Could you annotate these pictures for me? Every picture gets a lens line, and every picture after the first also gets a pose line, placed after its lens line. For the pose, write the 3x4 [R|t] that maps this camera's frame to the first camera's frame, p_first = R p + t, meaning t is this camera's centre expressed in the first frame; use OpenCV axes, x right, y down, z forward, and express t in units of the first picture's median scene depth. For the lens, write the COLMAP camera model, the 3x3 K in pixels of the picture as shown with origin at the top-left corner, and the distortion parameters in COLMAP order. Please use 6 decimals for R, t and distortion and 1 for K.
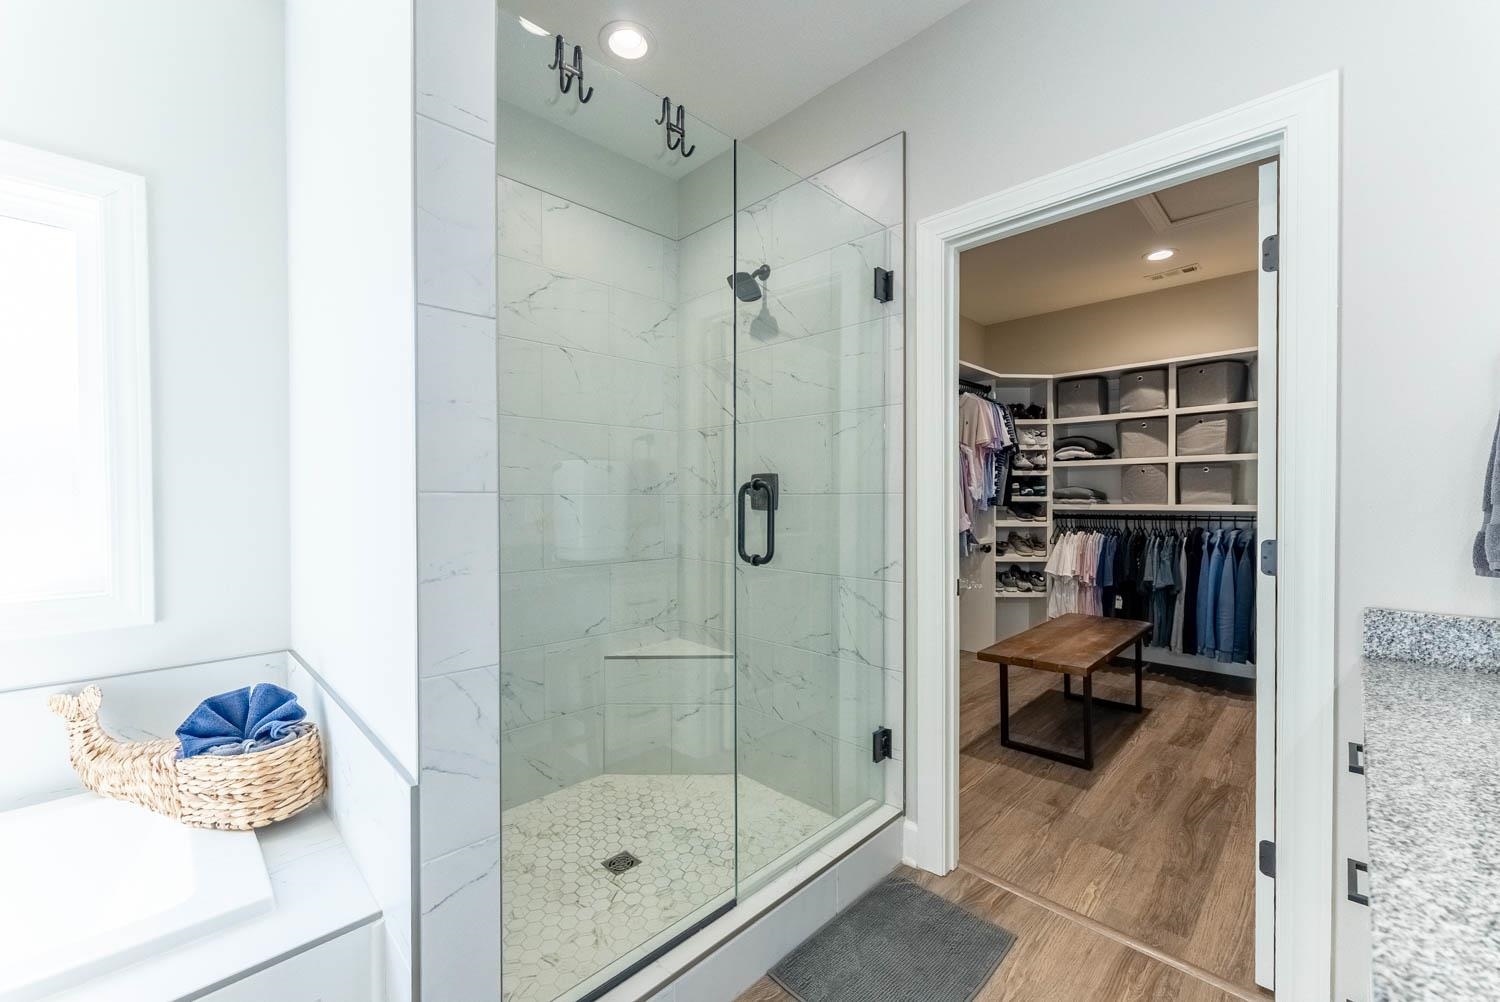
lens RADIAL K [[608.1, 0, 728.6], [0, 608.1, 502.4], [0, 0, 1]] dist [0.001021, 0.000197]
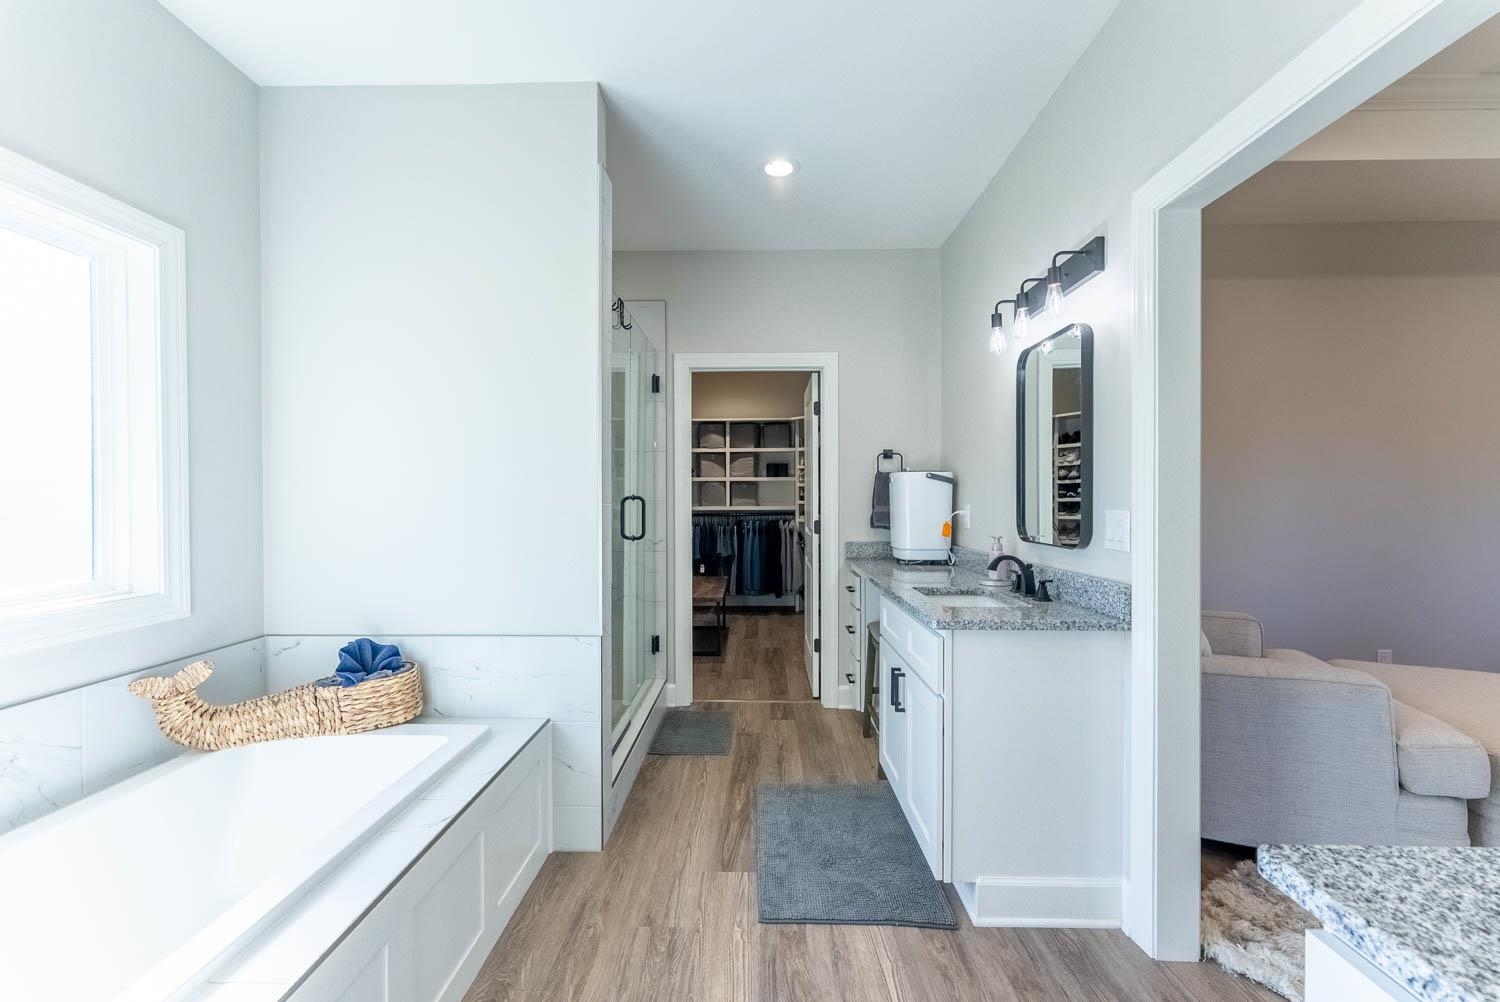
lens RADIAL K [[608.1, 0, 750.7], [0, 608.1, 501.2], [0, 0, 1]] dist [0.001021, 0.000197]
pose [[0.713902, -0.001144, 0.700245, -0.416891], [0.006138, 0.999970, -0.004624, -0.003172], [-0.700219, 0.007599, 0.713888, -0.239874]]
